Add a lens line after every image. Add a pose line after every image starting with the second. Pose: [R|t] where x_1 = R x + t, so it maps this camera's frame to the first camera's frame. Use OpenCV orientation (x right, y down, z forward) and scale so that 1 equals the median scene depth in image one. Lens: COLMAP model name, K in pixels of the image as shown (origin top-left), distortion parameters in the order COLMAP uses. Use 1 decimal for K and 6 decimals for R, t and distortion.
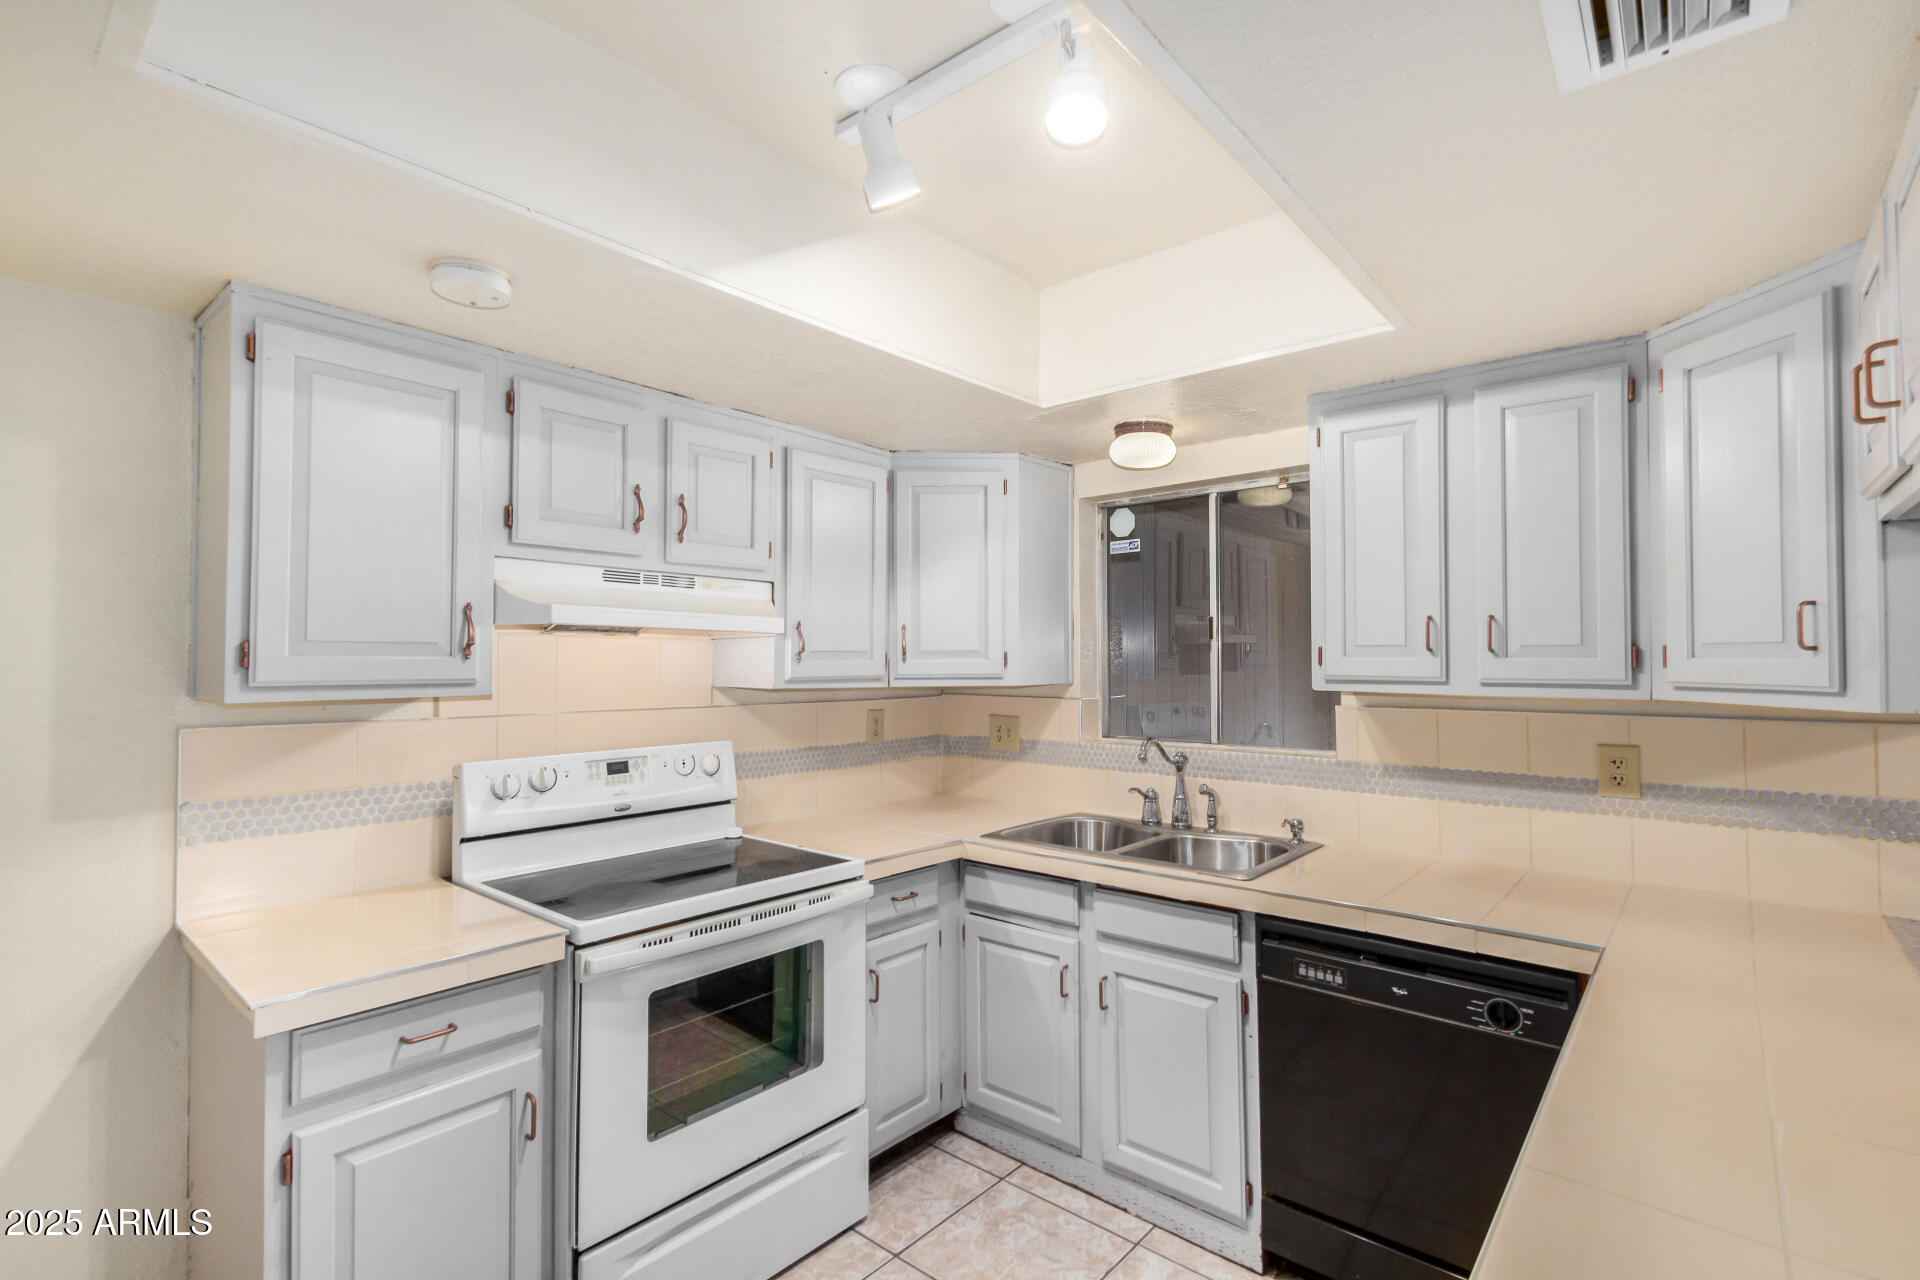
lens RADIAL K [[887.1, 0, 957.2], [0, 887.1, 641.4], [0, 0, 1]] dist [0.012636, -0.007031]
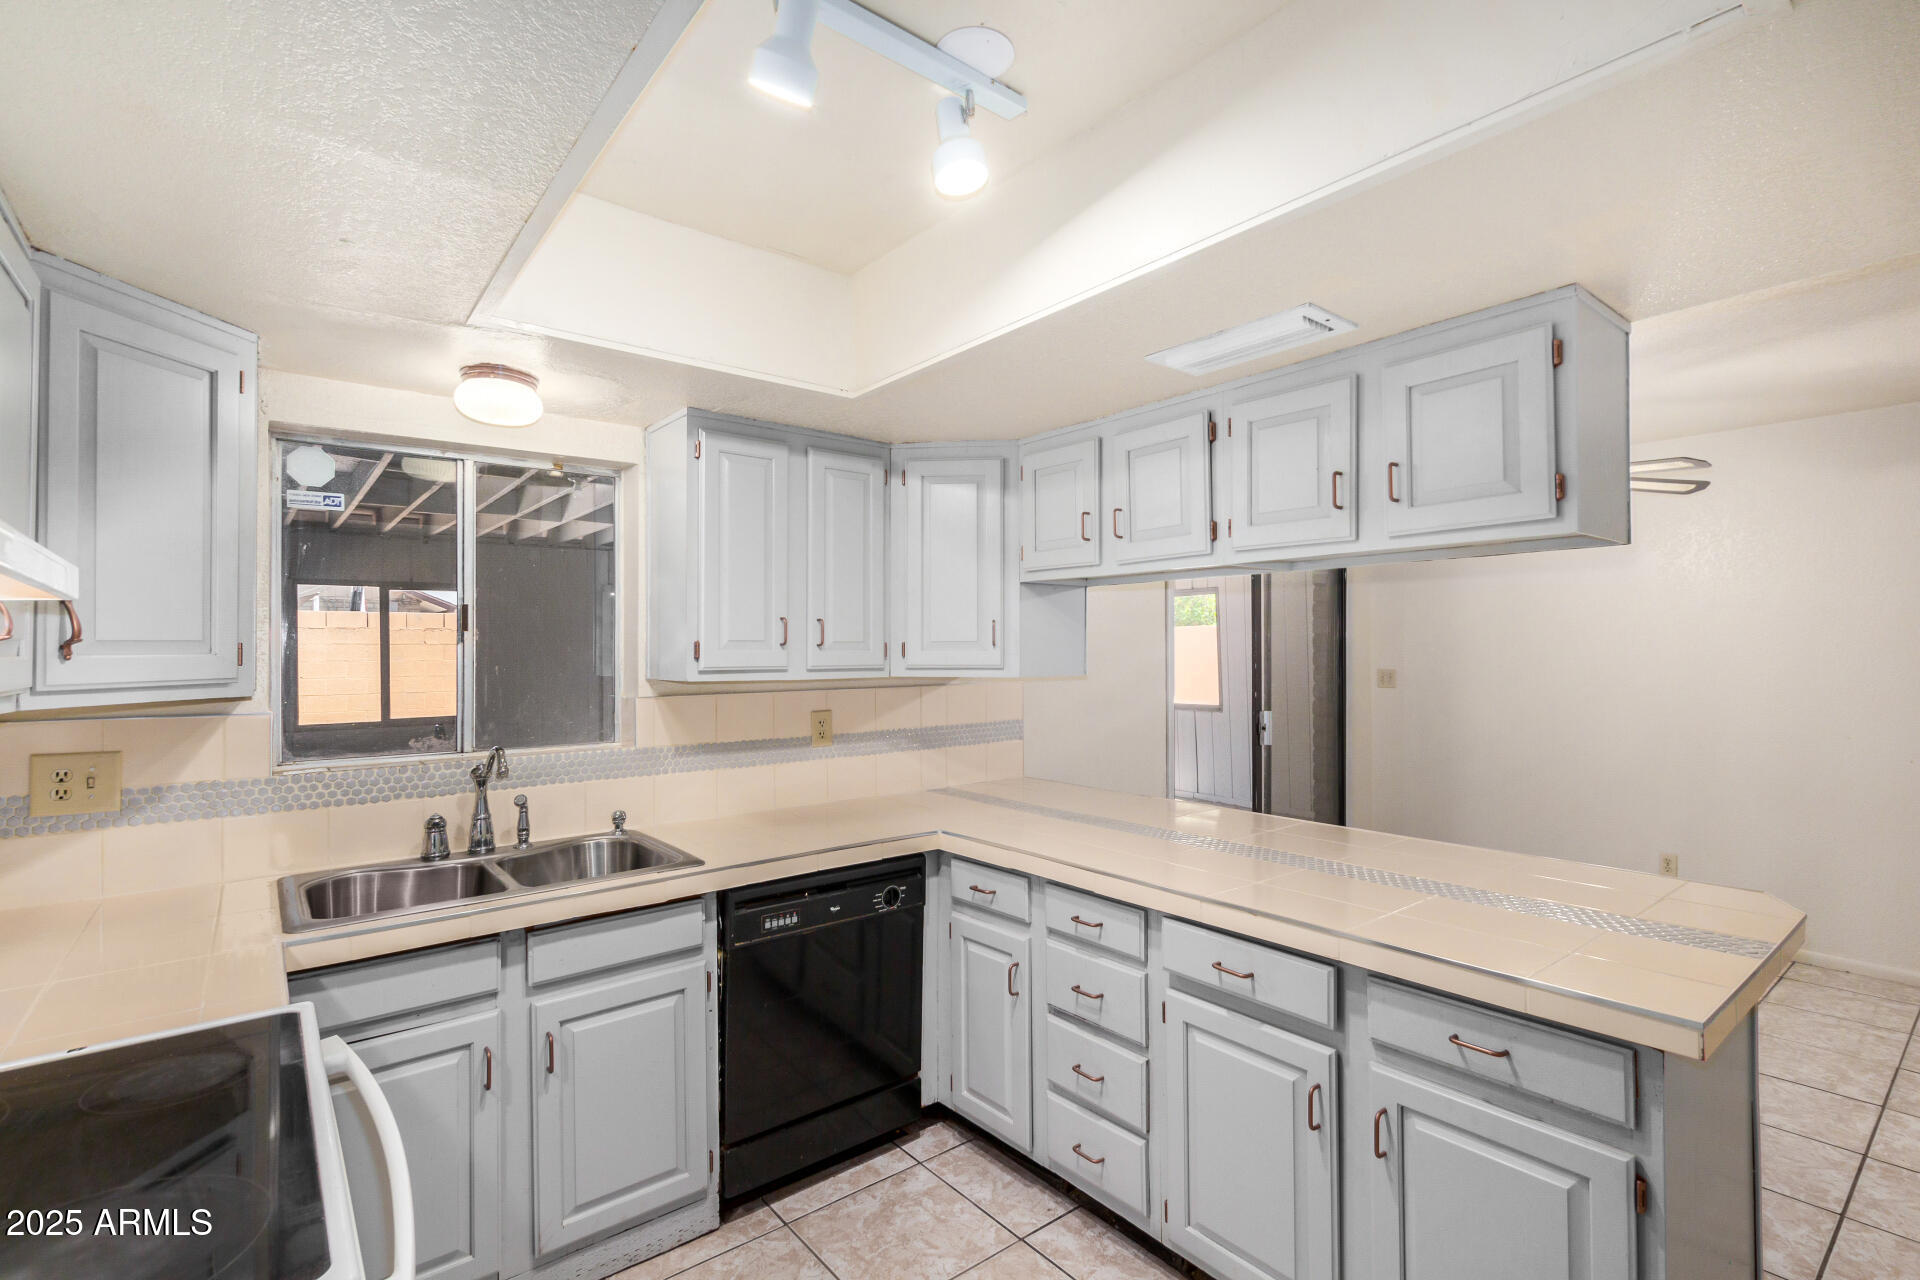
lens RADIAL K [[887.1, 0, 955.2], [0, 887.1, 642.2], [0, 0, 1]] dist [0.012636, -0.007031]
pose [[0.187513, 0.007874, 0.982231, -0.630191], [-0.014511, 0.999881, -0.005246, 0.009109], [-0.982155, -0.013270, 0.187604, 0.505685]]
